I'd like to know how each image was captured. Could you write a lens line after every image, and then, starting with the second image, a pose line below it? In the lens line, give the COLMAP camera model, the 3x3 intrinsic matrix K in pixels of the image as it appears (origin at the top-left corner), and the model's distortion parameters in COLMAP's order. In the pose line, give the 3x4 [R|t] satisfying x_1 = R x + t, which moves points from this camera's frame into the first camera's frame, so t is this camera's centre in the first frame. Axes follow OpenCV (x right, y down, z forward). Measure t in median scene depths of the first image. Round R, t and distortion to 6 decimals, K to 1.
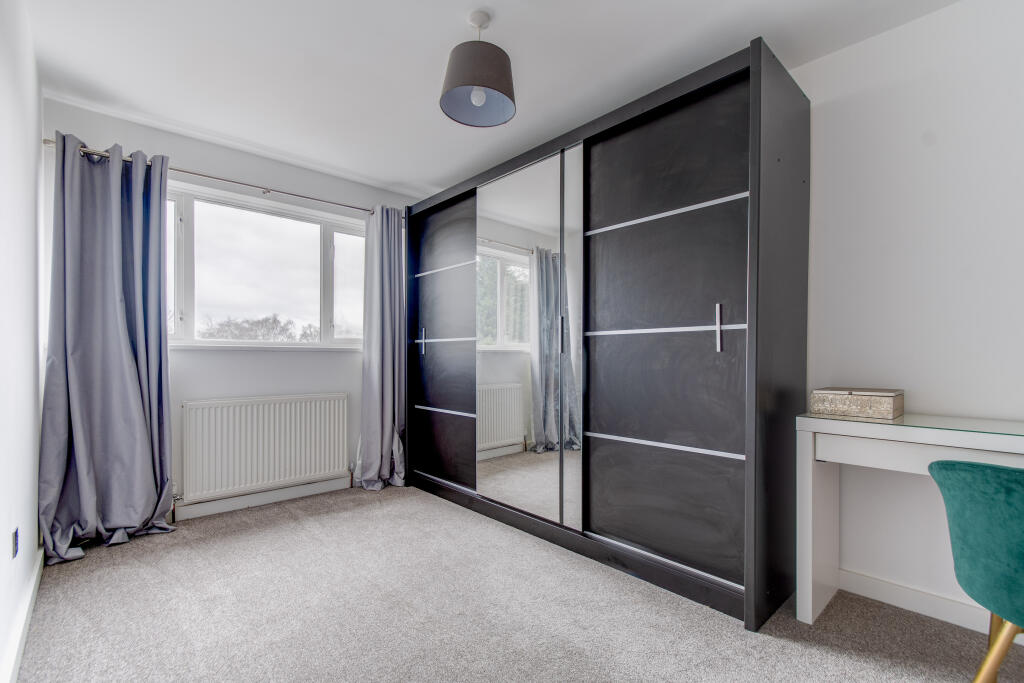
lens RADIAL K [[456.9, 0, 513.0], [0, 456.9, 350.7], [0, 0, 1]] dist [0.007041, -0.001971]
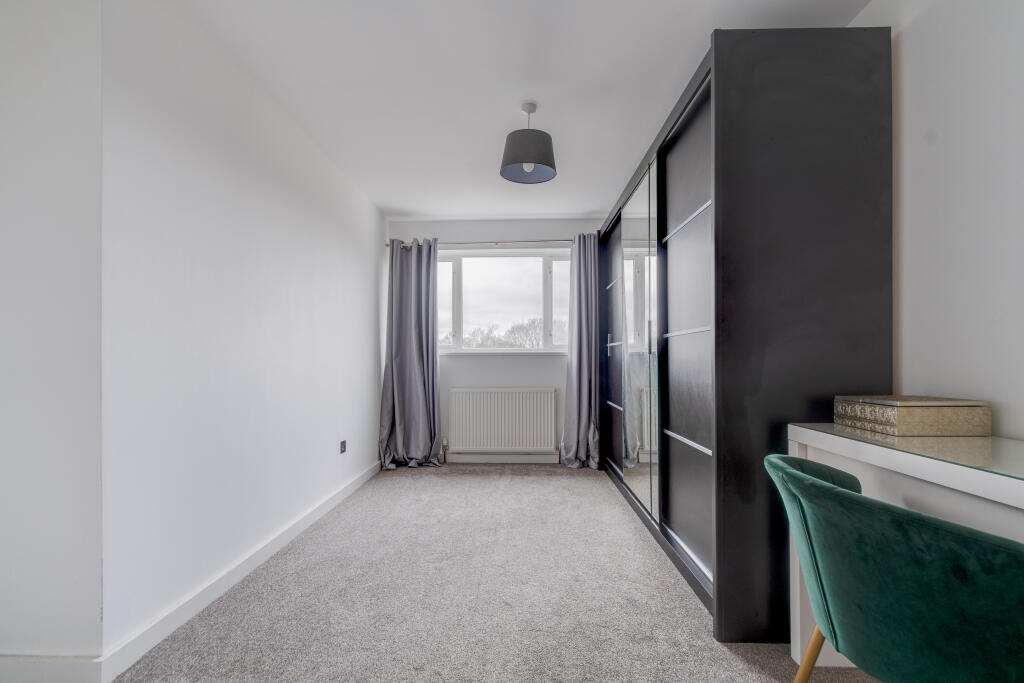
lens RADIAL K [[456.9, 0, 506.3], [0, 456.9, 348.8], [0, 0, 1]] dist [0.007041, -0.001971]
pose [[0.716645, -0.024964, -0.696992, 0.533822], [0.017433, 0.999688, -0.017881, 0.006693], [0.697221, 0.000664, 0.716856, 0.000825]]
